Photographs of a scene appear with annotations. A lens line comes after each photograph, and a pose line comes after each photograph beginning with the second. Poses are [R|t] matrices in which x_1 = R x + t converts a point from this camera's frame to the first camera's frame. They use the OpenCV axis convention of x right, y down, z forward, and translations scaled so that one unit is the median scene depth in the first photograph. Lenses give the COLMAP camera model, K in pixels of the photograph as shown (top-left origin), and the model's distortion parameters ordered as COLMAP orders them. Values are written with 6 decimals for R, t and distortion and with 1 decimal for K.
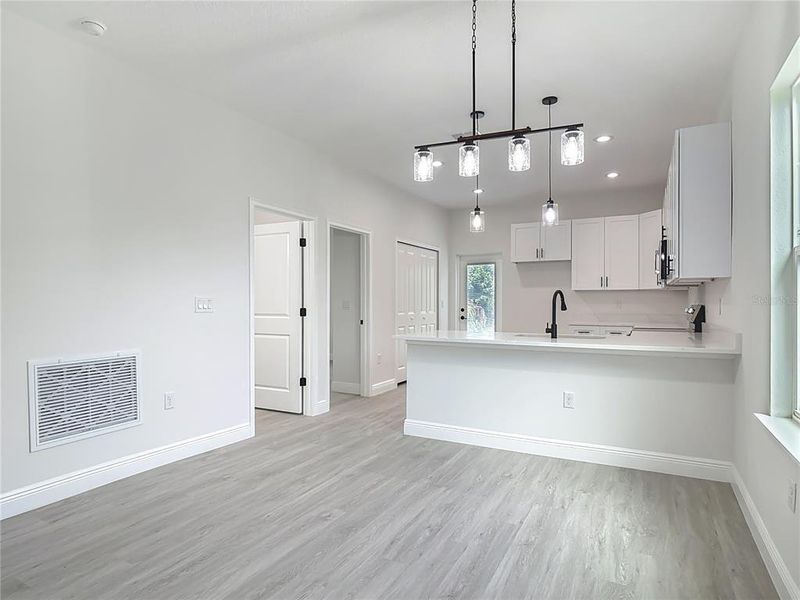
lens RADIAL K [[462.7, 0, 400.0], [0, 462.7, 300.0], [0, 0, 1]] dist [0.001172, -0.020929]
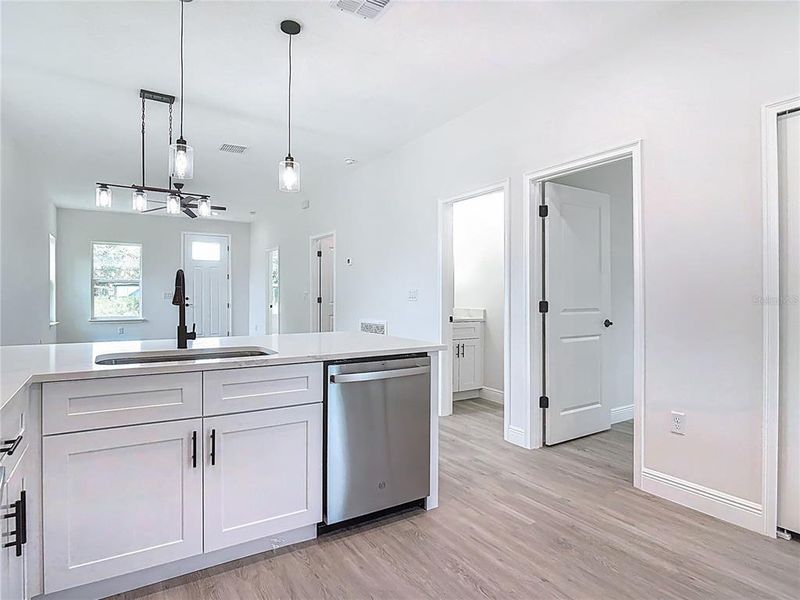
lens RADIAL K [[462.7, 0, 400.0], [0, 462.7, 300.0], [0, 0, 1]] dist [0.001172, -0.020929]
pose [[-0.505258, 0.005343, -0.862952, 0.728864], [0.003208, 0.999986, 0.004314, 0.016899], [0.862962, -0.000588, -0.505268, 1.591090]]
